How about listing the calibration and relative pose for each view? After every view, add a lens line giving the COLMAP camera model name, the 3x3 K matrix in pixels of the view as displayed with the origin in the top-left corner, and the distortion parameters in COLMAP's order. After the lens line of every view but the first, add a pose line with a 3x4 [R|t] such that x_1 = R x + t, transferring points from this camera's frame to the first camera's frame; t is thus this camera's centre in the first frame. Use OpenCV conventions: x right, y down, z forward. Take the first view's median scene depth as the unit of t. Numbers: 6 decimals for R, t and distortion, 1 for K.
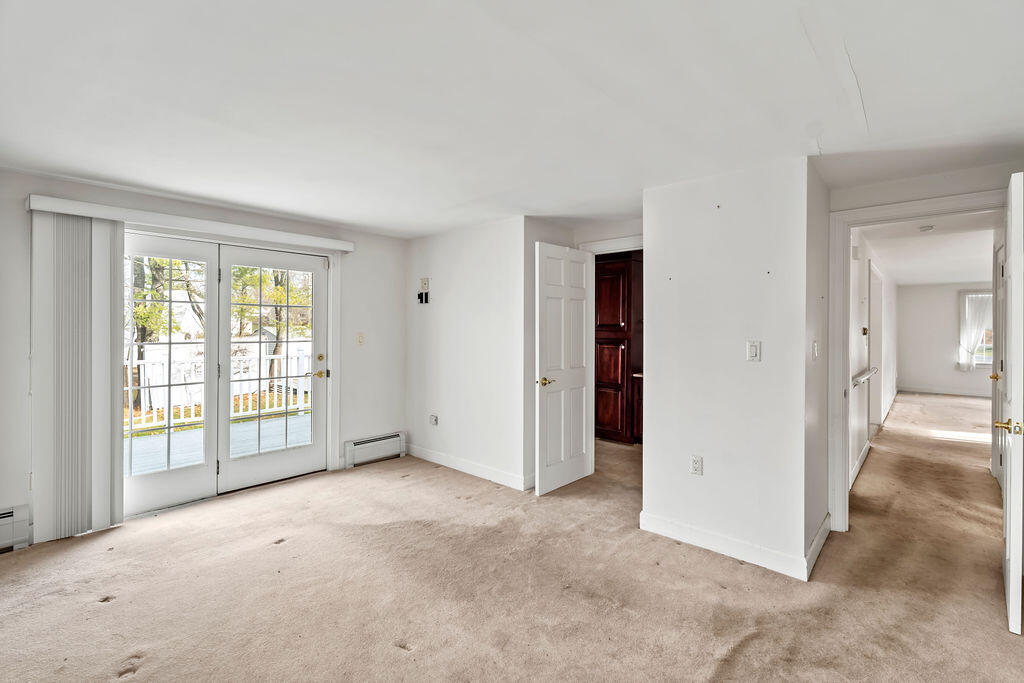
lens RADIAL K [[465.0, 0, 510.7], [0, 465.0, 323.6], [0, 0, 1]] dist [0.001752, 0.000132]
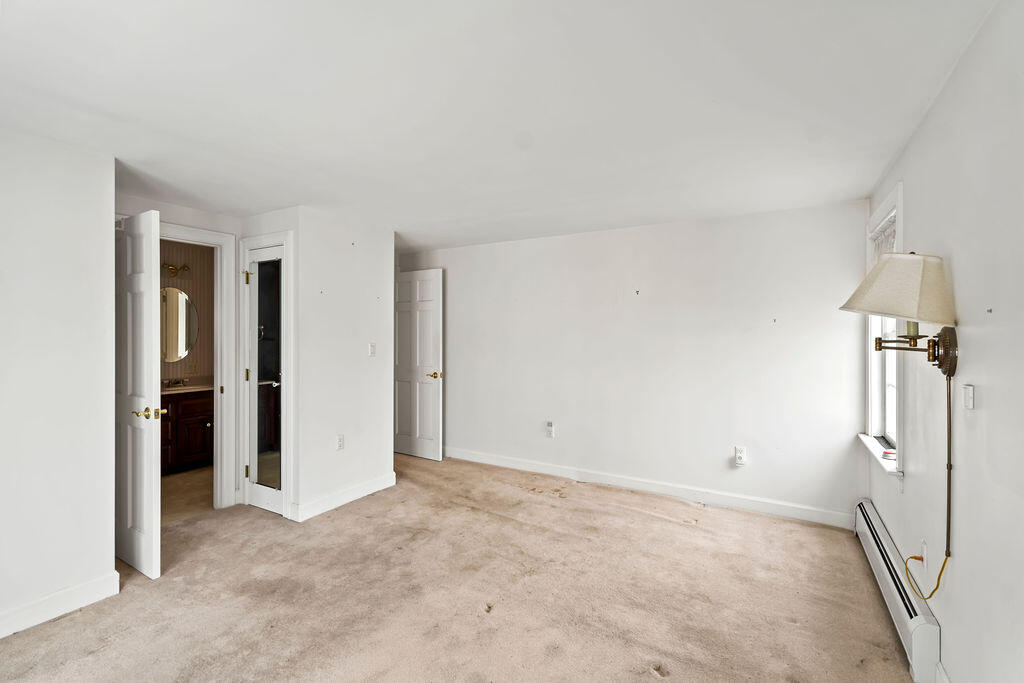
lens RADIAL K [[460.9, 0, 508.0], [0, 460.9, 330.9], [0, 0, 1]] dist [0.001279, -0.000034]
pose [[-0.191369, -0.006947, 0.981494, -0.965338], [-0.009306, 0.999943, 0.005263, -0.018320], [-0.981474, -0.008126, -0.191422, 0.814029]]
